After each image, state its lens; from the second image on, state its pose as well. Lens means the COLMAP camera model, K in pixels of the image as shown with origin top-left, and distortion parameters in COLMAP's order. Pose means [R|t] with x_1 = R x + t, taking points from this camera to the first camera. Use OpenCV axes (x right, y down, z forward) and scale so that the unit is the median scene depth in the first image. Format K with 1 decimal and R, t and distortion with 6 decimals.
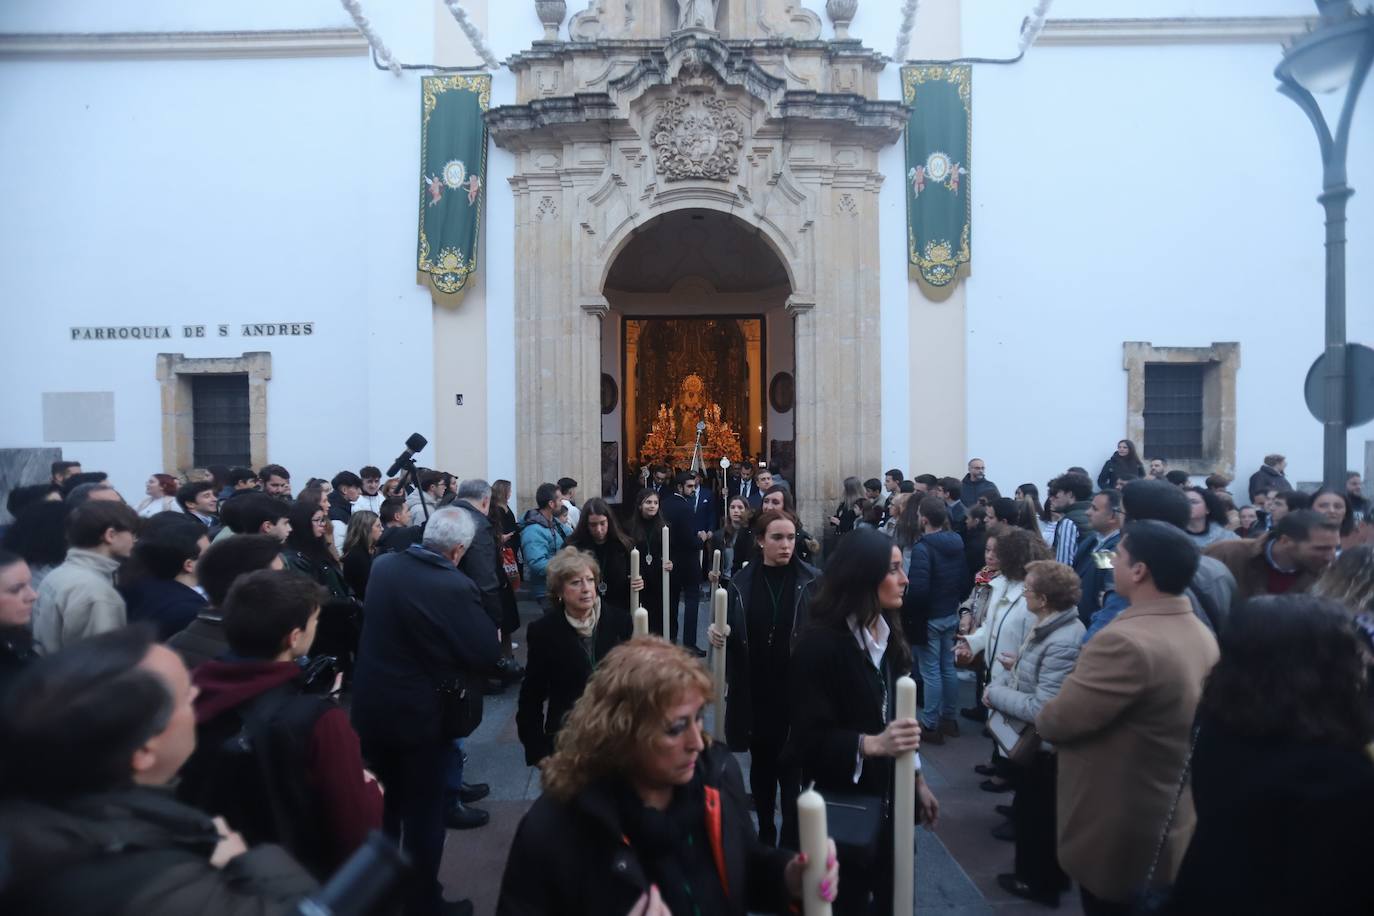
lens RADIAL K [[626.1, 0, 686.7], [0, 626.1, 462.1], [0, 0, 1]] dist [-0.073608, 0.029103]
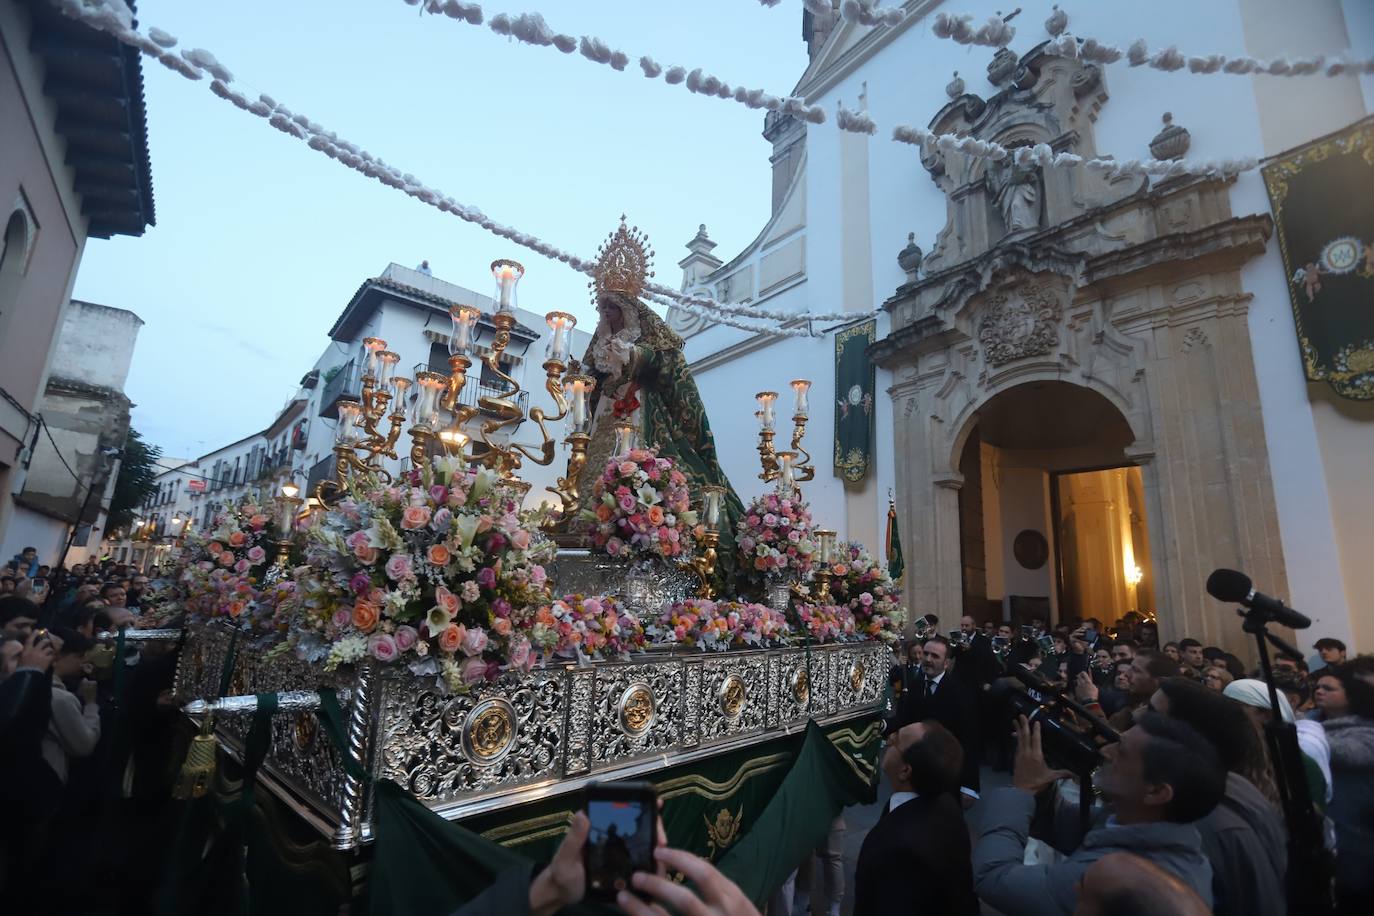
lens RADIAL K [[630.7, 0, 683.4], [0, 630.7, 459.6], [0, 0, 1]] dist [-0.059809, 0.020168]
pose [[0.595367, -0.134805, -0.792064, 0.511448], [-0.061677, 0.975247, -0.212342, -0.003650], [0.801083, 0.175274, 0.572316, -0.100554]]
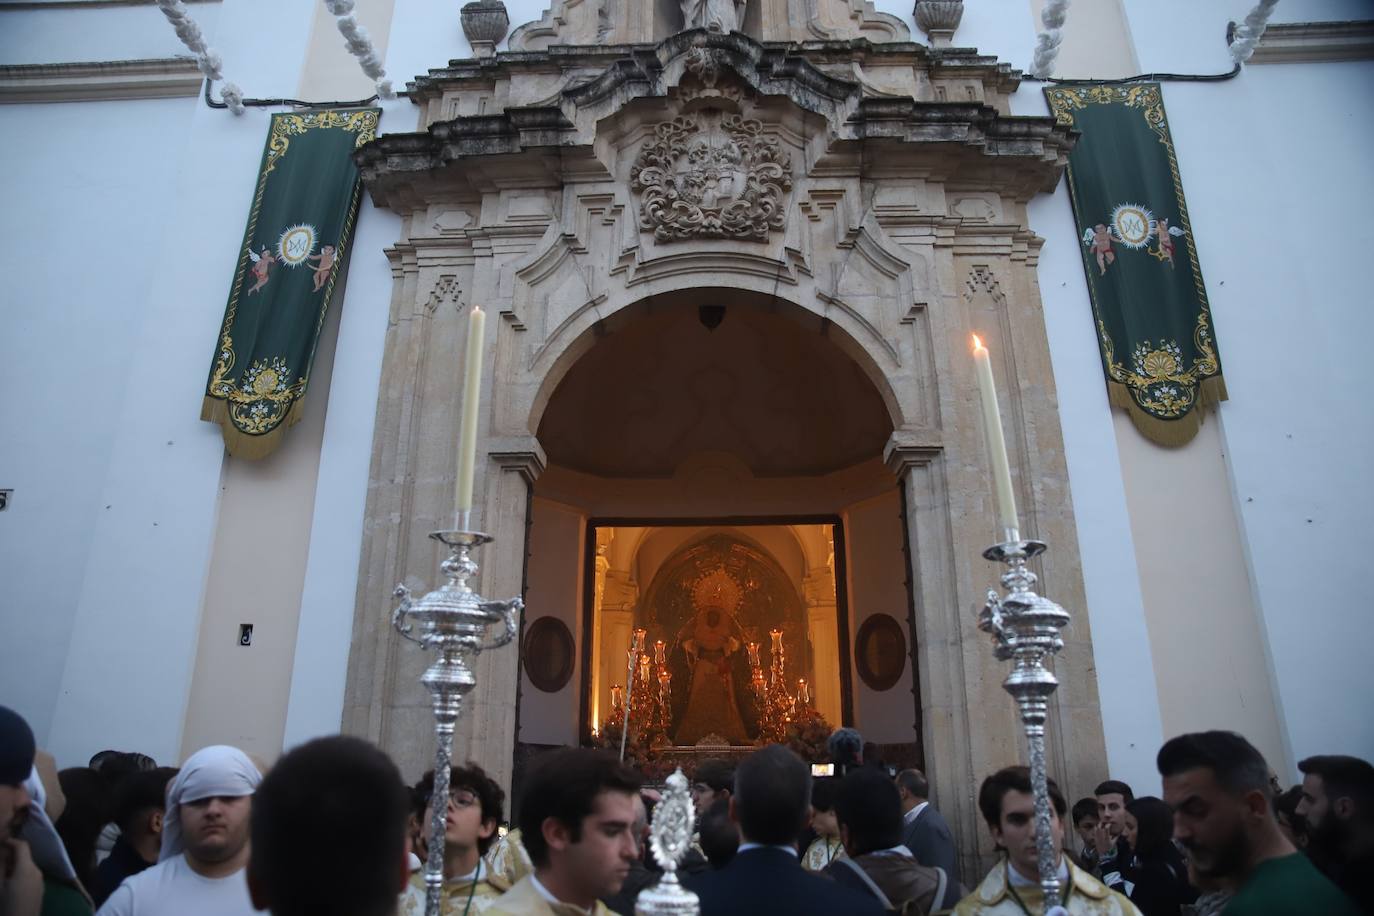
lens RADIAL K [[946.6, 0, 682.3], [0, 946.6, 449.1], [0, 0, 1]] dist [-0.131627, 0.092279]
pose [[0.999310, -0.006098, -0.036641, 0.019702], [-0.007947, 0.928498, -0.371252, 0.036057], [0.036285, 0.371287, 0.927809, 0.273467]]
